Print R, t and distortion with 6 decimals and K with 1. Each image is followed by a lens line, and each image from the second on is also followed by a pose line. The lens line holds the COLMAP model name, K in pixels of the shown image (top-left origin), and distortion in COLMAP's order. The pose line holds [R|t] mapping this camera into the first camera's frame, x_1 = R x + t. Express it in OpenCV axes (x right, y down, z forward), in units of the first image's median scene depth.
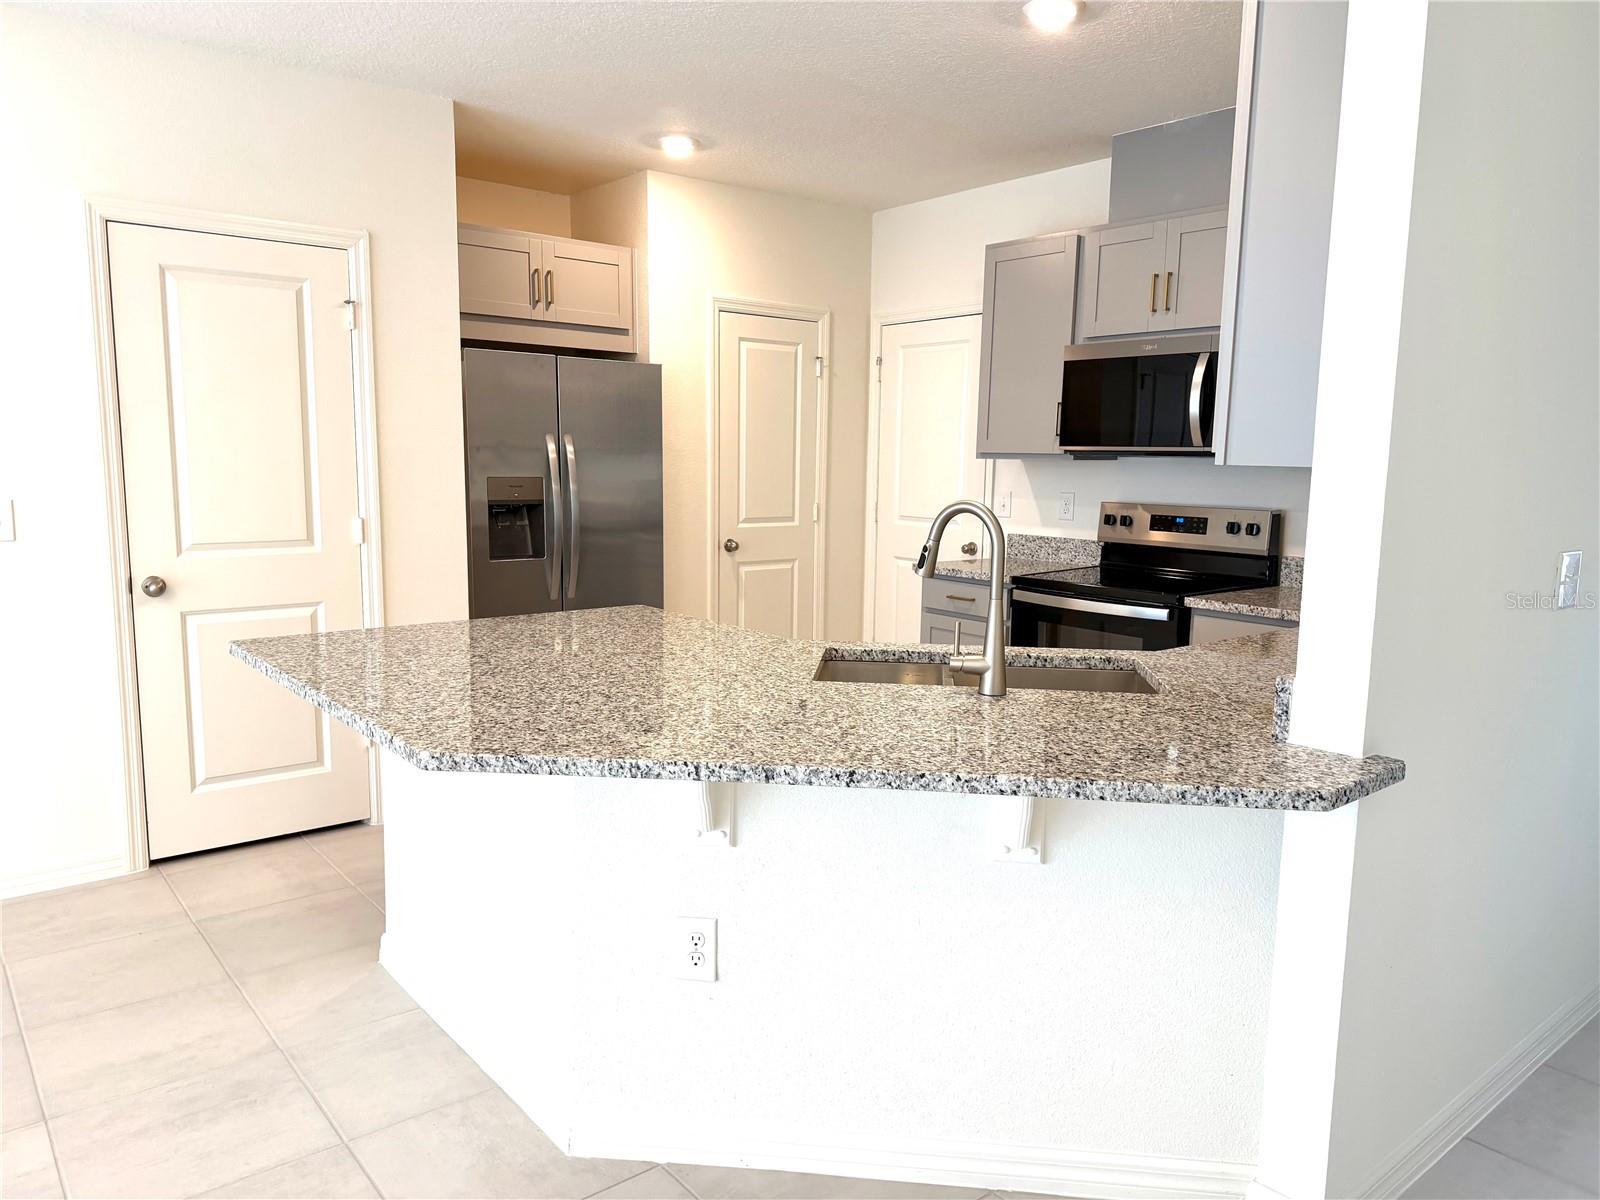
lens RADIAL K [[1125.0, 0, 796.6], [0, 1125.0, 605.2], [0, 0, 1]] dist [-0.003042, -0.006940]
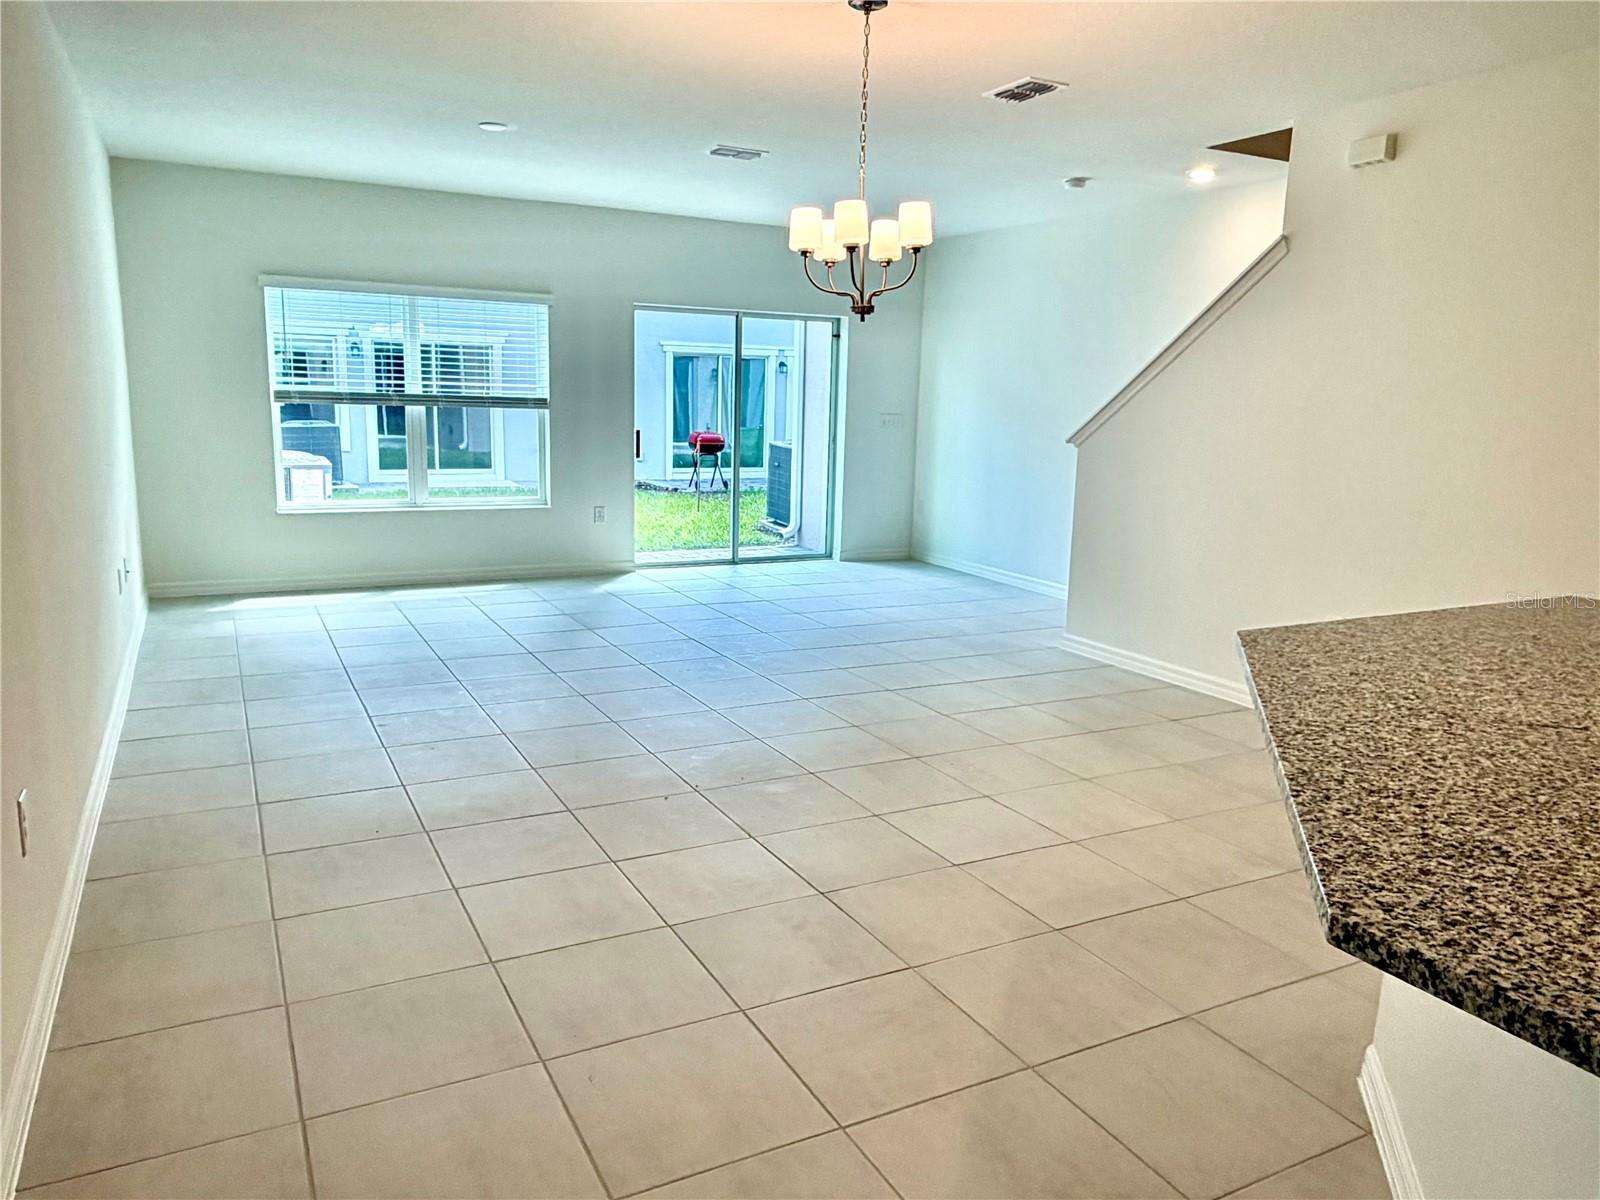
lens RADIAL K [[1125.0, 0, 799.9], [0, 1125.0, 604.0], [0, 0, 1]] dist [-0.003042, -0.006940]
pose [[-0.193175, 0.161919, -0.967712, 0.457196], [-0.157047, 0.968470, 0.193396, -0.035193], [0.968514, 0.189335, -0.161655, 0.307677]]
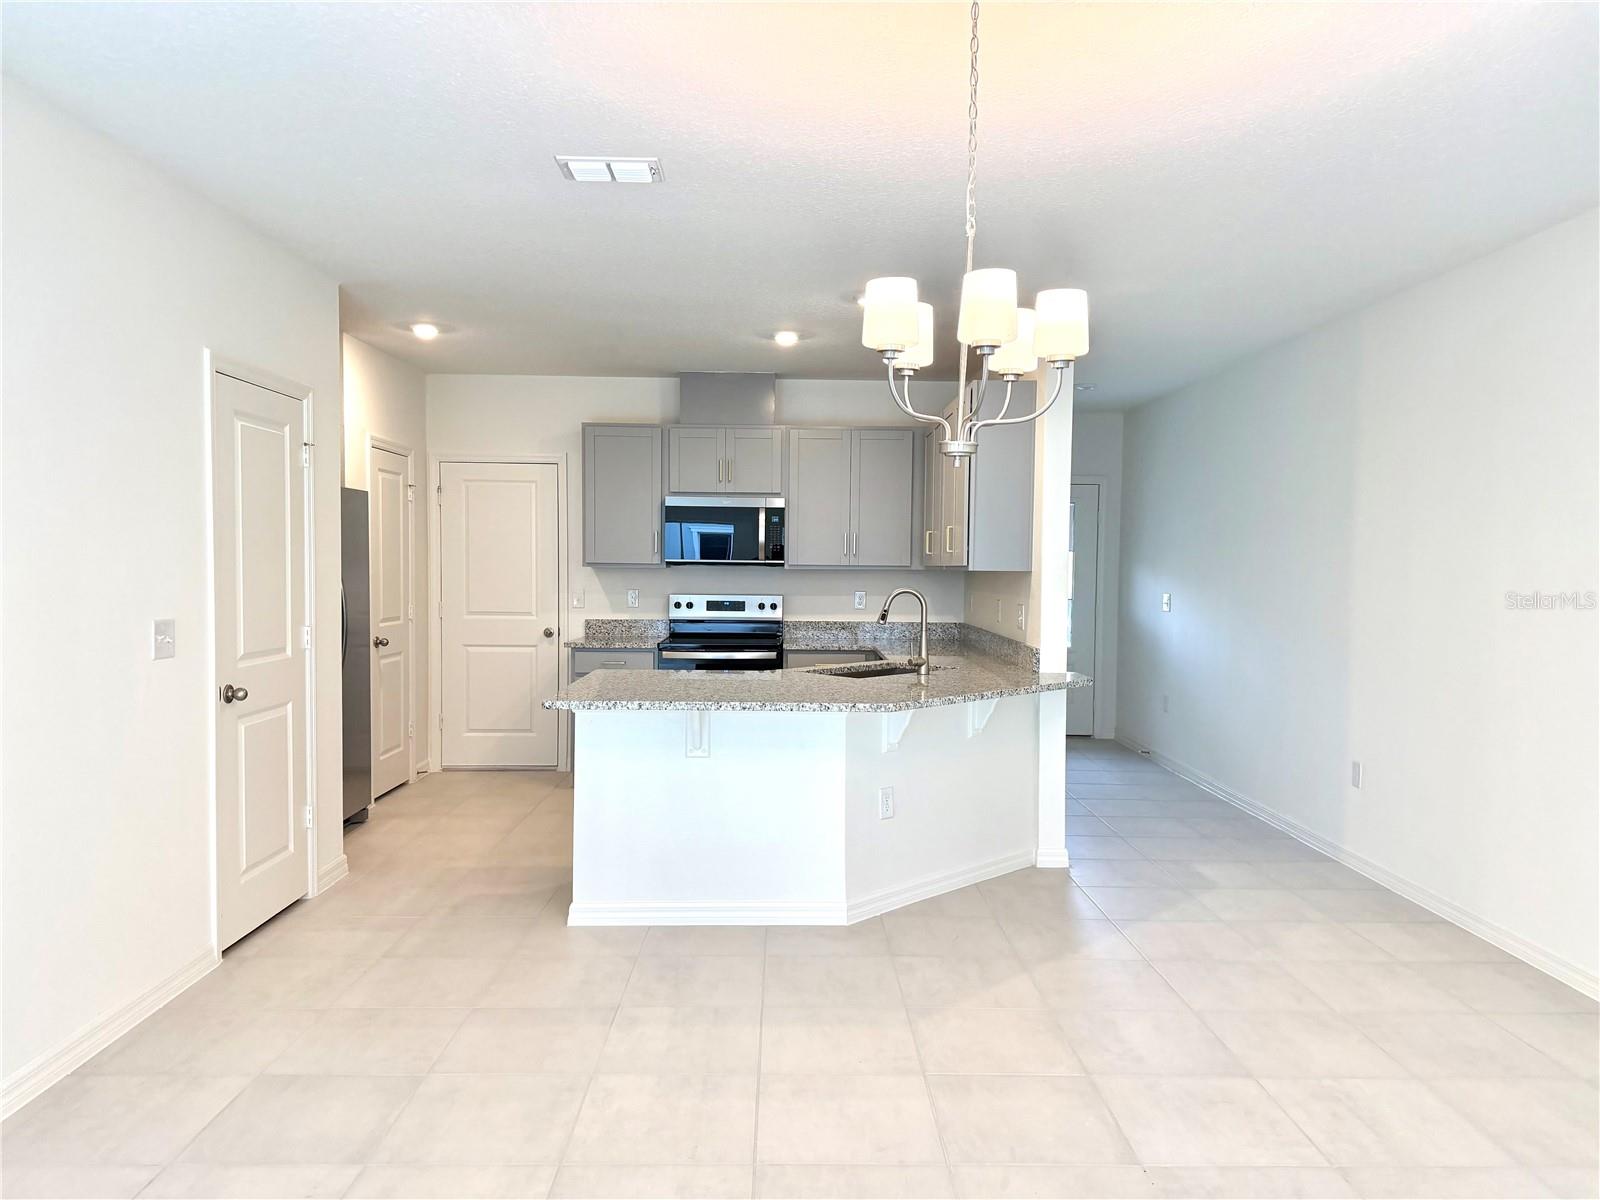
lens RADIAL K [[1125.0, 0, 807.7], [0, 1125.0, 601.0], [0, 0, 1]] dist [-0.003042, -0.006940]
pose [[0.608885, -0.034909, 0.792490, -0.969069], [0.106516, 0.993582, -0.038072, -0.003229], [-0.786074, 0.107594, 0.608696, -0.111349]]
